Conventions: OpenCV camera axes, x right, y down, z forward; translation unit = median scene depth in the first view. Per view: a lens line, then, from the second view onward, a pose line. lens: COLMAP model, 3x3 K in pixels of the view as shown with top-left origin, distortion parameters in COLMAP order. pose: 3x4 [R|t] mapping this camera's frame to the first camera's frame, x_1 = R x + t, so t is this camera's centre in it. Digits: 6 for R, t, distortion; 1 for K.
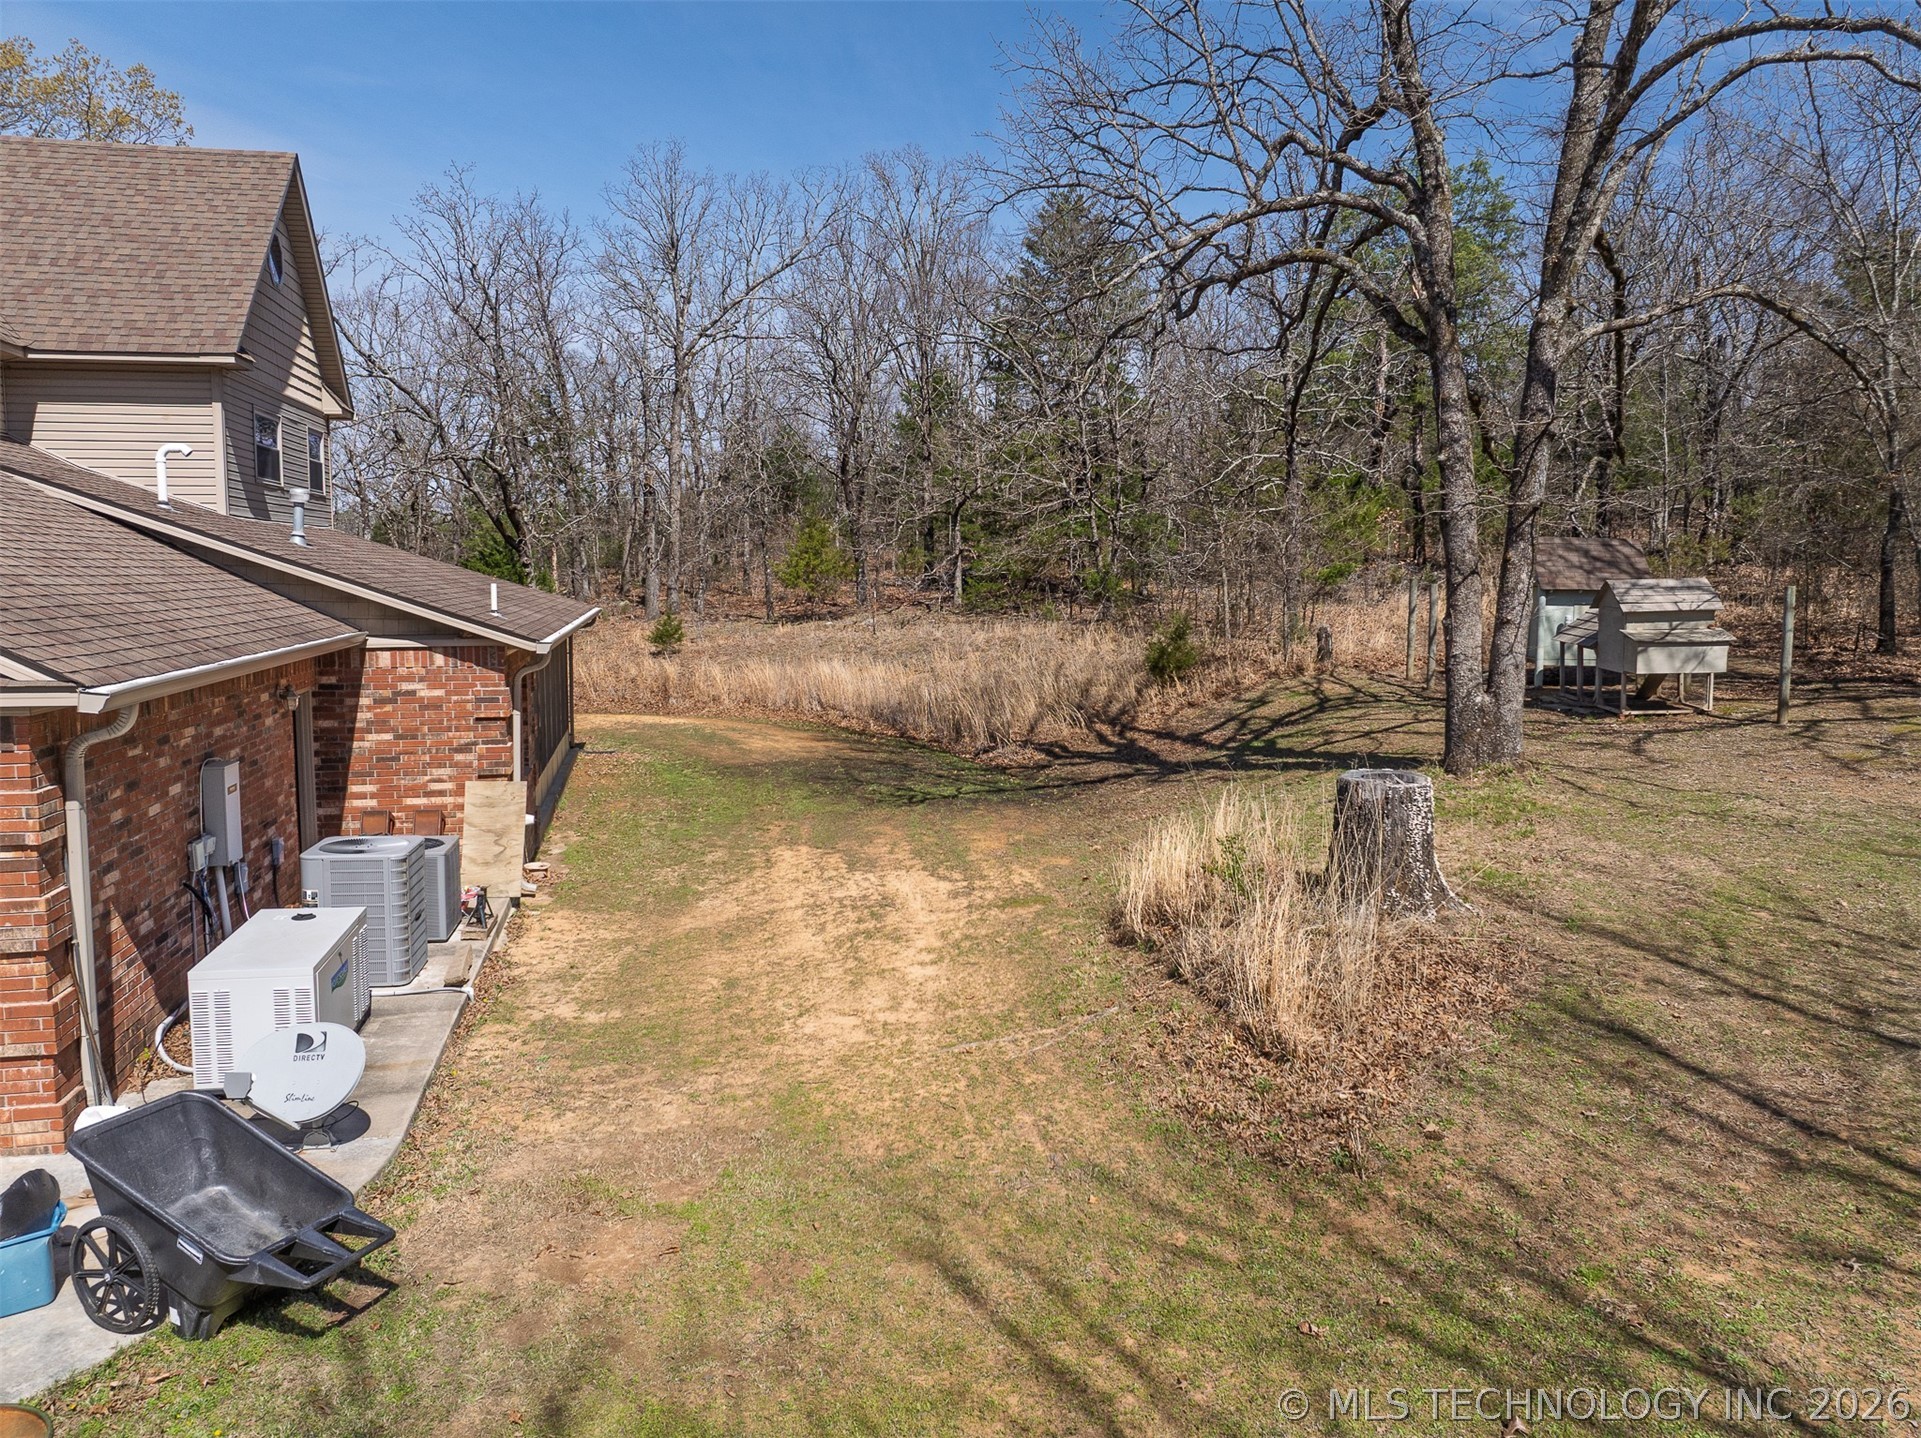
lens RADIAL K [[1350.6, 0, 971.1], [0, 1350.6, 730.5], [0, 0, 1]] dist [-0.059840, 0.030901]
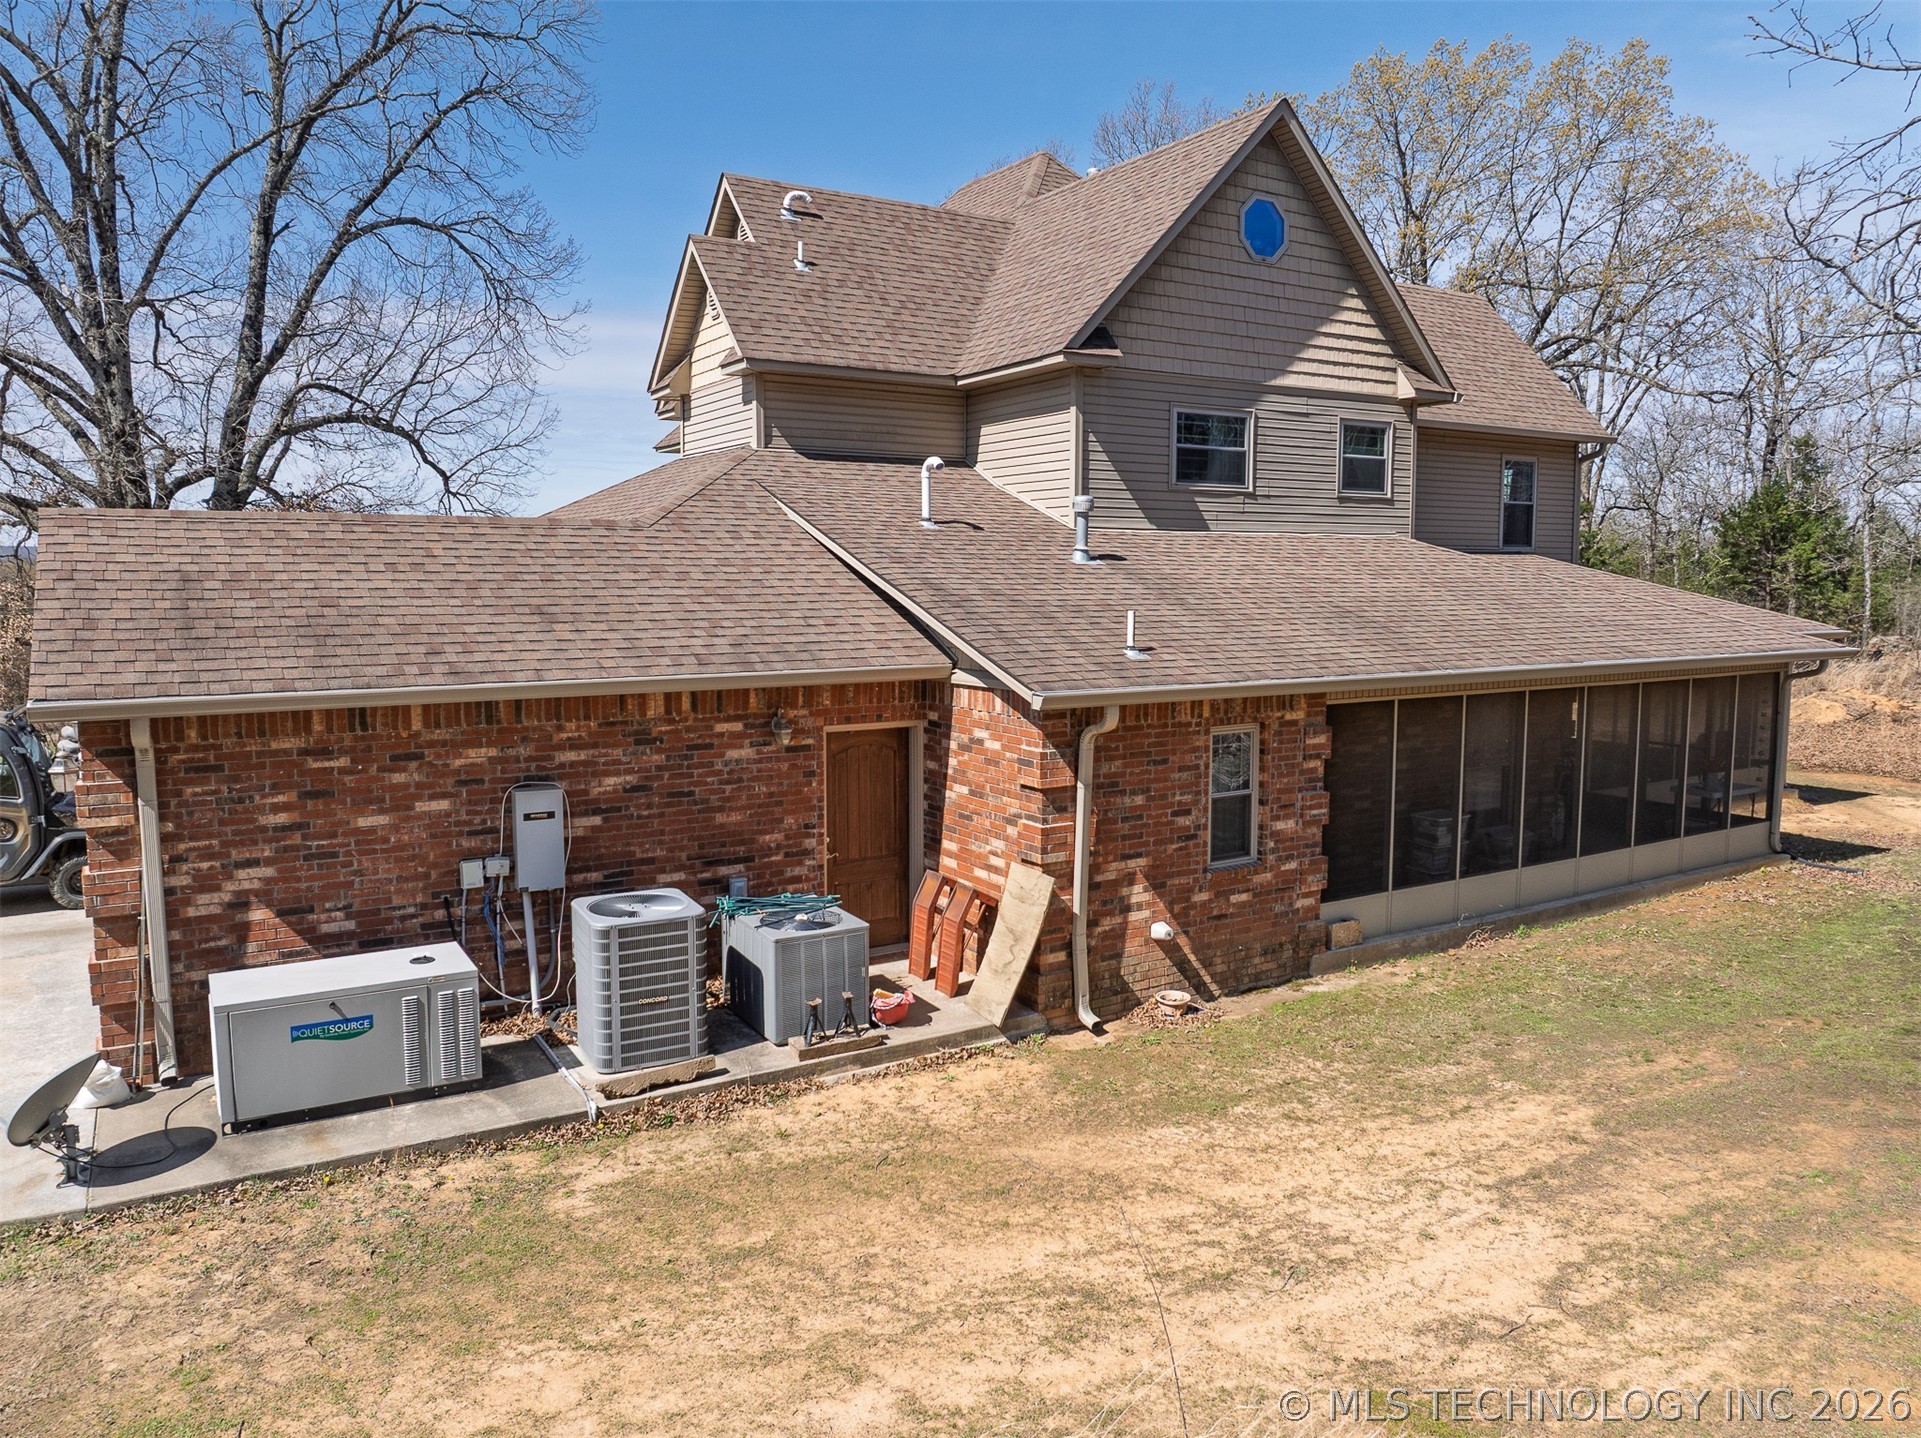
lens RADIAL K [[1350.6, 0, 967.3], [0, 1350.6, 702.2], [0, 0, 1]] dist [-0.059840, 0.030901]
pose [[0.309125, 0.088018, -0.946939, 0.359276], [-0.106584, 0.992641, 0.057472, -0.098992], [0.945030, 0.083163, 0.316232, 0.731693]]
